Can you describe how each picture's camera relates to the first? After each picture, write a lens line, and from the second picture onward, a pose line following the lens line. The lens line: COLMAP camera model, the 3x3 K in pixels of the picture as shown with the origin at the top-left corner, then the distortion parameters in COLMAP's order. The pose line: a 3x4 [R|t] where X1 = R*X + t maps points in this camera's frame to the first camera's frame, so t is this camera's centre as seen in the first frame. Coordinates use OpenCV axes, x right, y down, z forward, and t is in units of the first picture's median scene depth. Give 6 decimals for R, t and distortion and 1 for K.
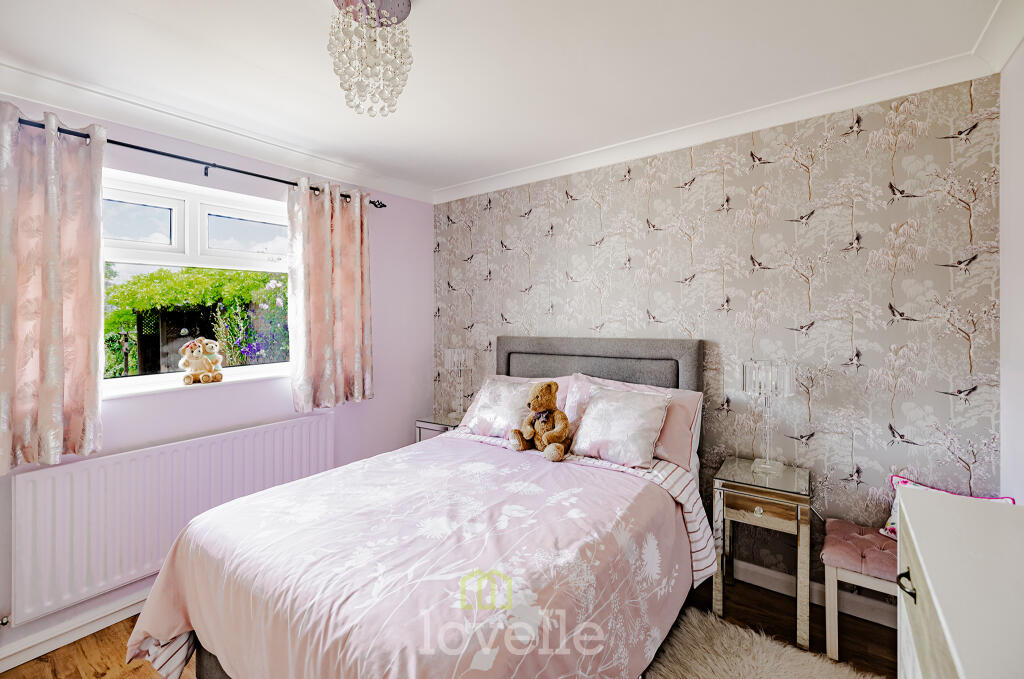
lens RADIAL K [[444.0, 0, 509.1], [0, 444.0, 323.6], [0, 0, 1]] dist [-0.001974, 0.002621]
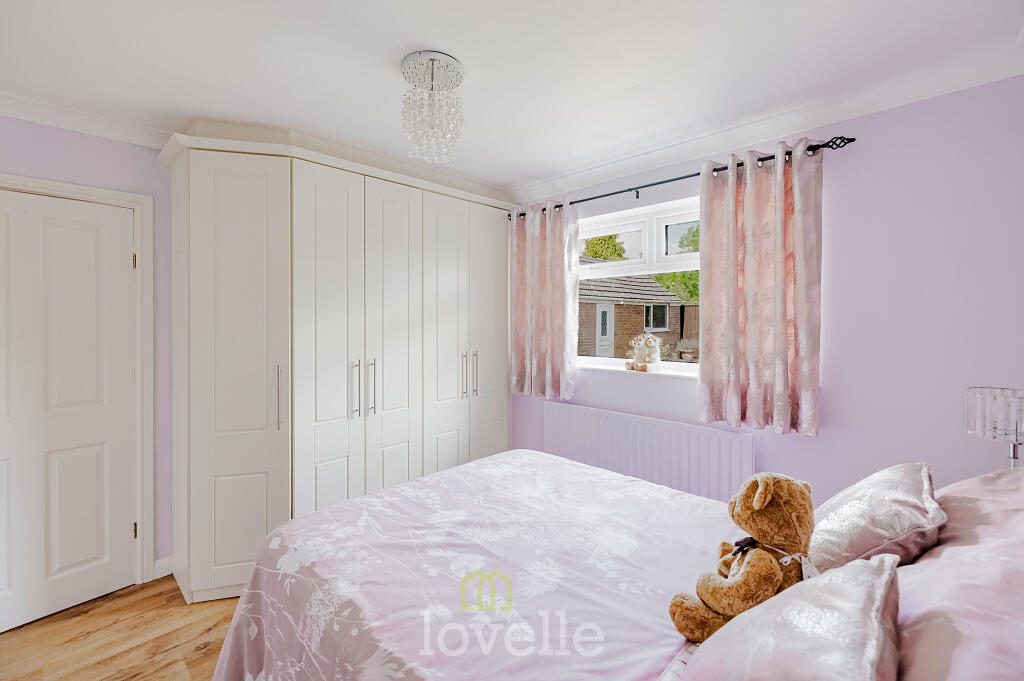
lens RADIAL K [[444.0, 0, 511.5], [0, 444.0, 317.1], [0, 0, 1]] dist [-0.001974, 0.002621]
pose [[-0.141876, 0.012893, -0.989800, 0.808216], [-0.008212, 0.999865, 0.014201, -0.037482], [0.989850, 0.010143, -0.141751, 1.211888]]
